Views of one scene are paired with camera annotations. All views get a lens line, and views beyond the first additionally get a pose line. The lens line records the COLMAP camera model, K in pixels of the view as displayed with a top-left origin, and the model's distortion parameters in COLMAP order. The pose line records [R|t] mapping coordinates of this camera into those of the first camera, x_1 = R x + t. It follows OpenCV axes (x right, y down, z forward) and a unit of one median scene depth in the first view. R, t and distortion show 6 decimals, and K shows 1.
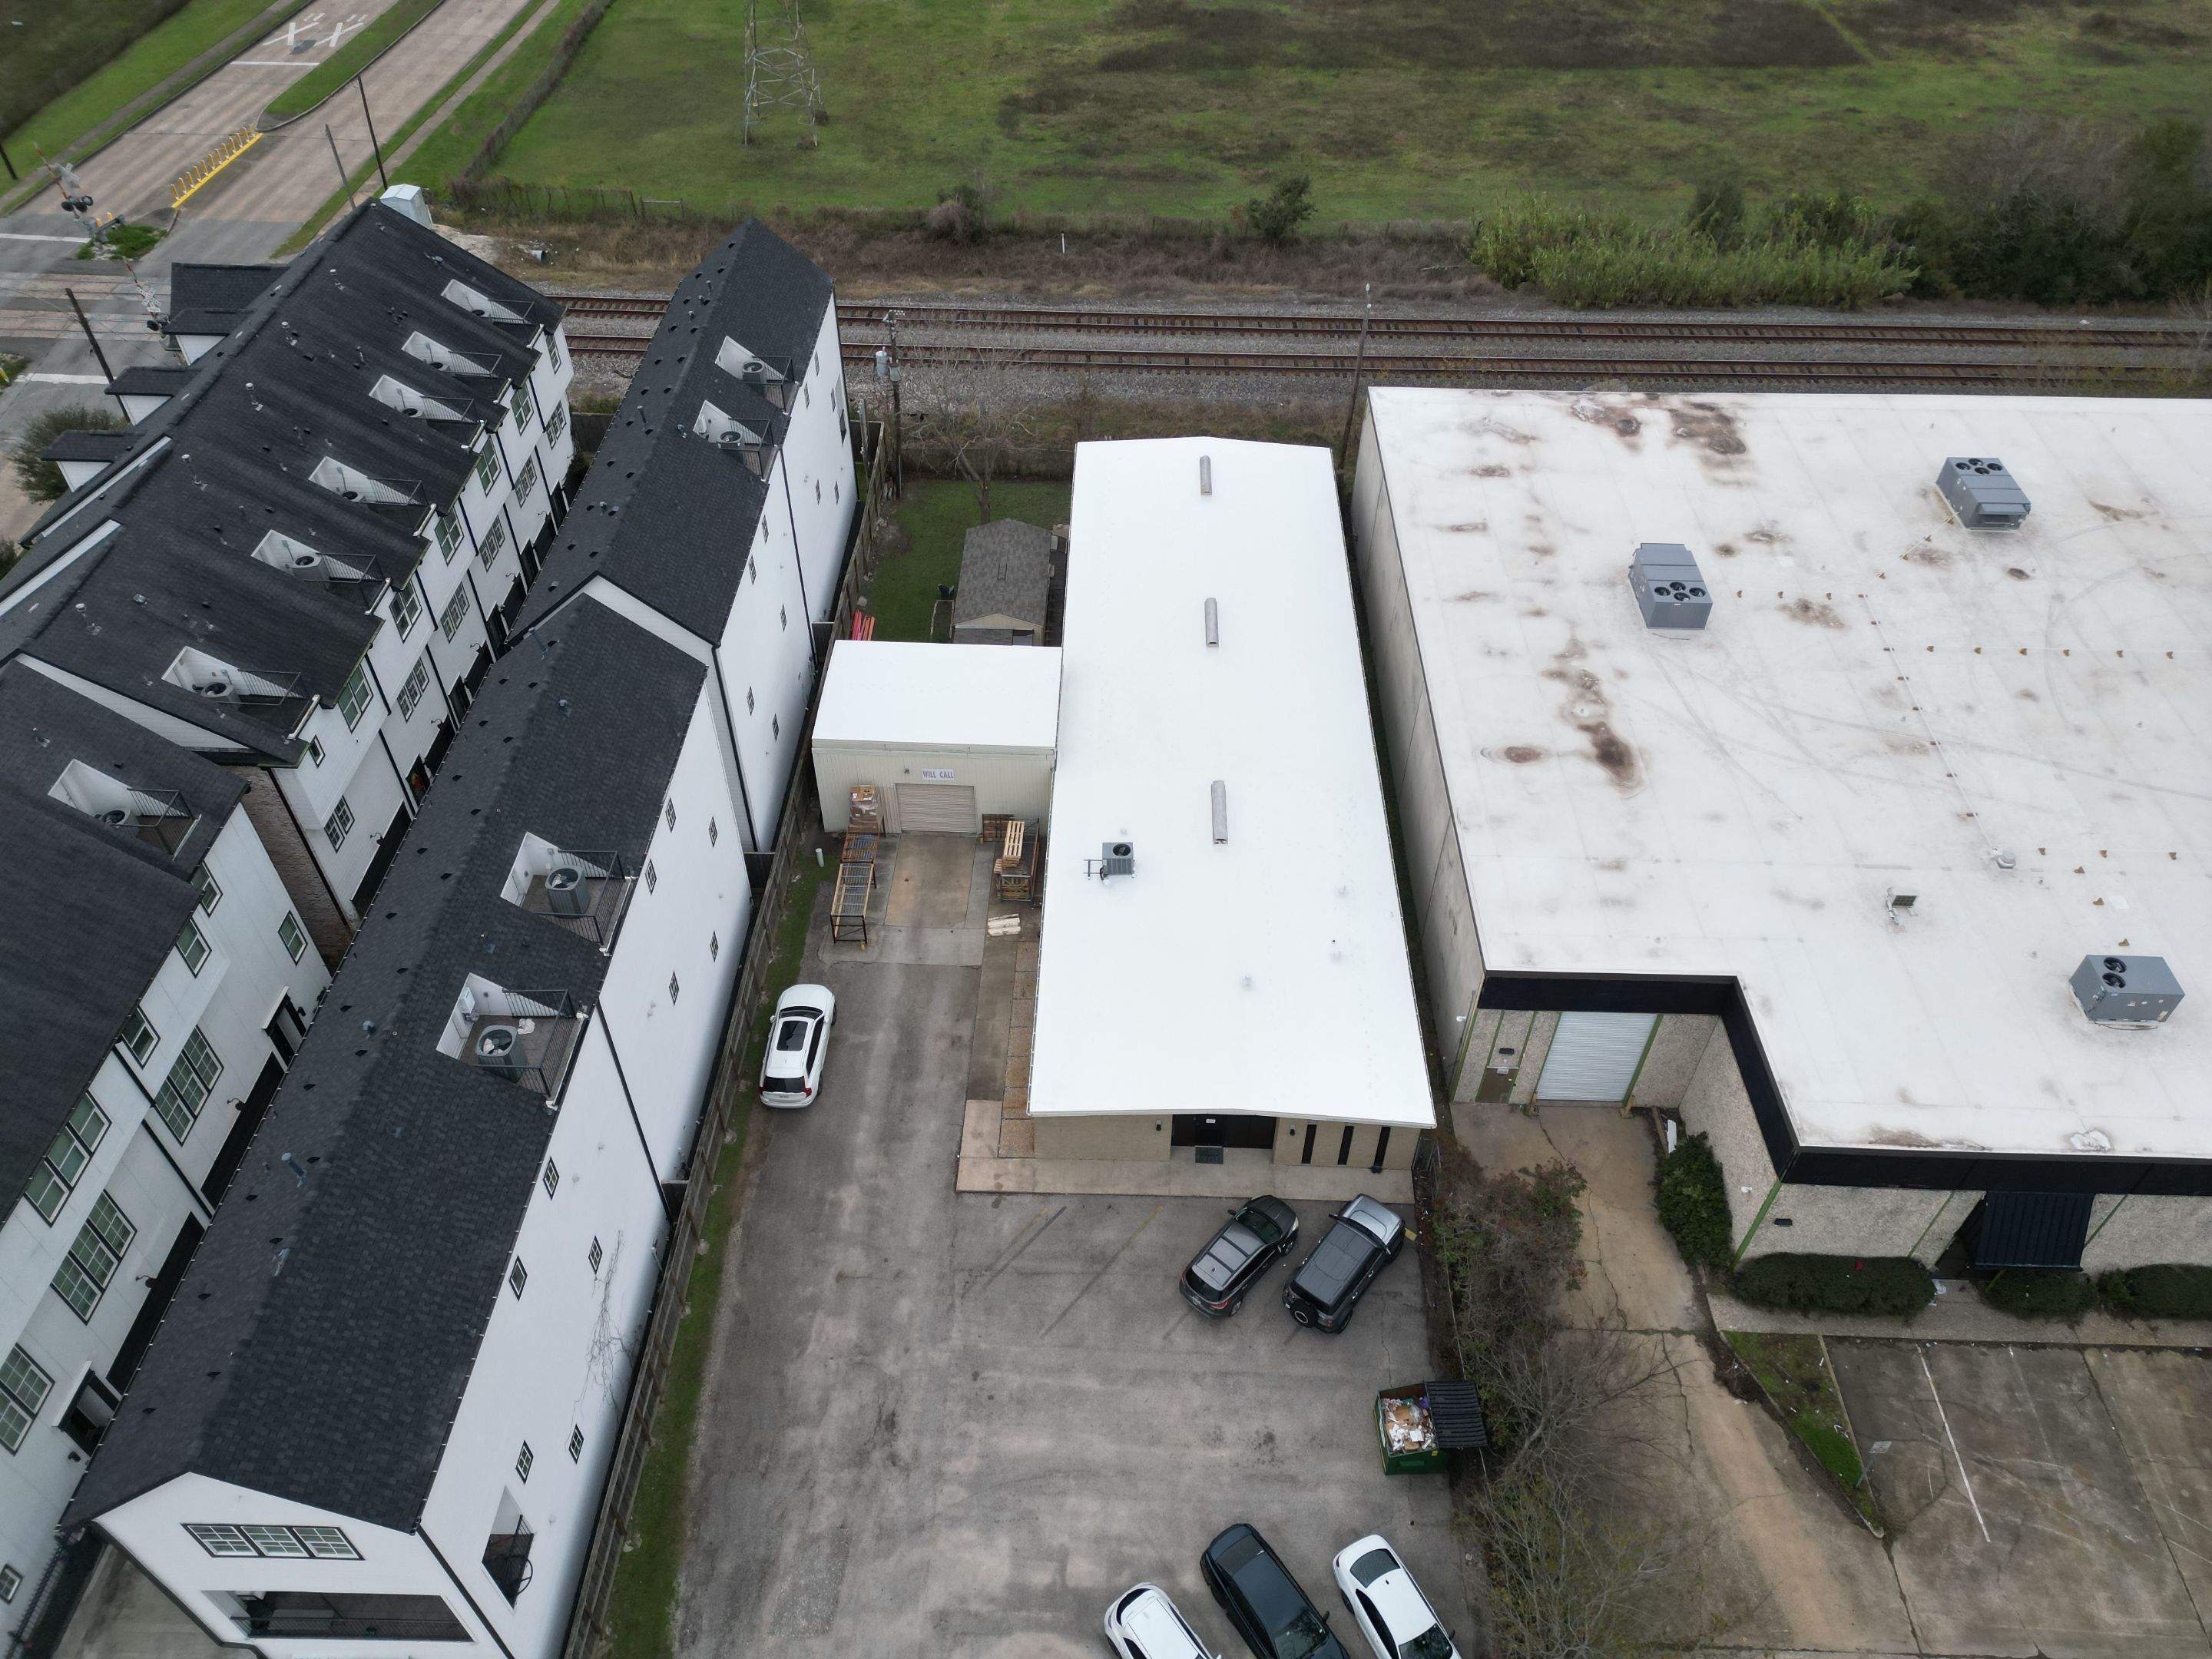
lens RADIAL K [[1528.0, 0, 1105.1], [0, 1528.0, 822.5], [0, 0, 1]] dist [0.061866, -0.049392]
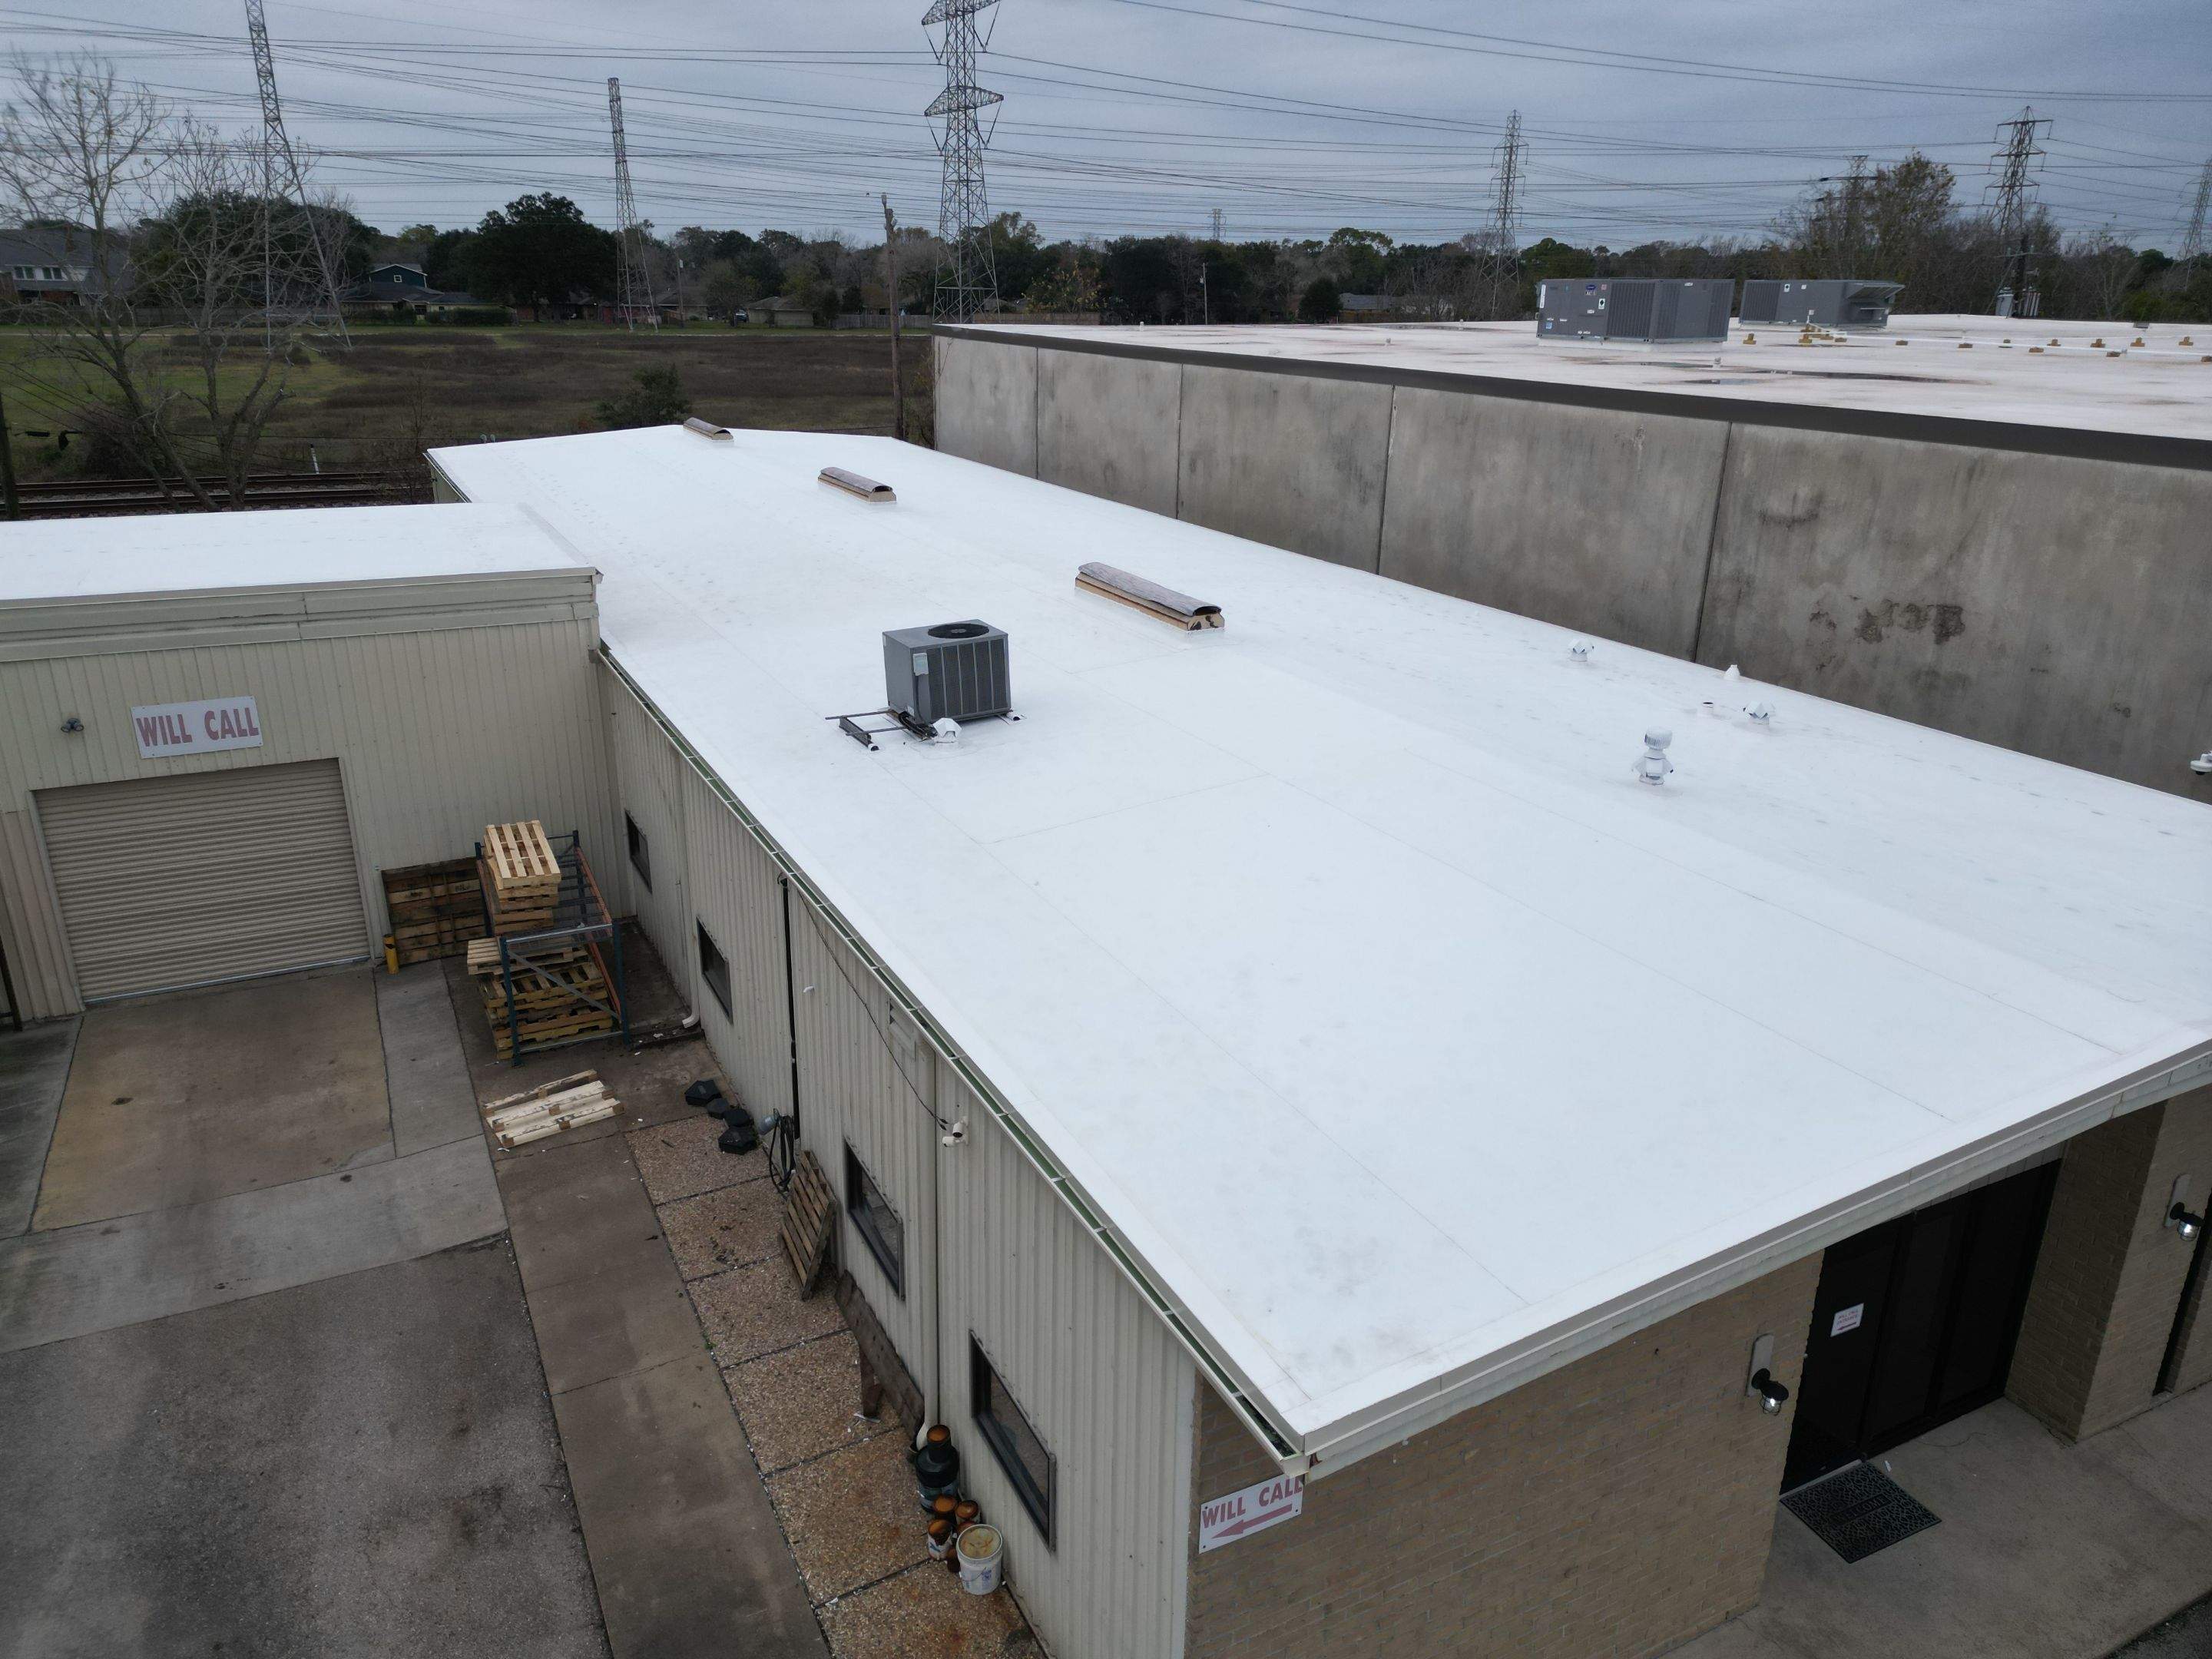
lens RADIAL K [[1528.0, 0, 1105.1], [0, 1528.0, 836.9], [0, 0, 1]] dist [0.061866, -0.049392]
pose [[0.876333, -0.157129, 0.455358, -0.111556], [0.329965, 0.884508, -0.329801, 0.169662], [-0.350946, 0.439268, 0.826970, 0.811146]]
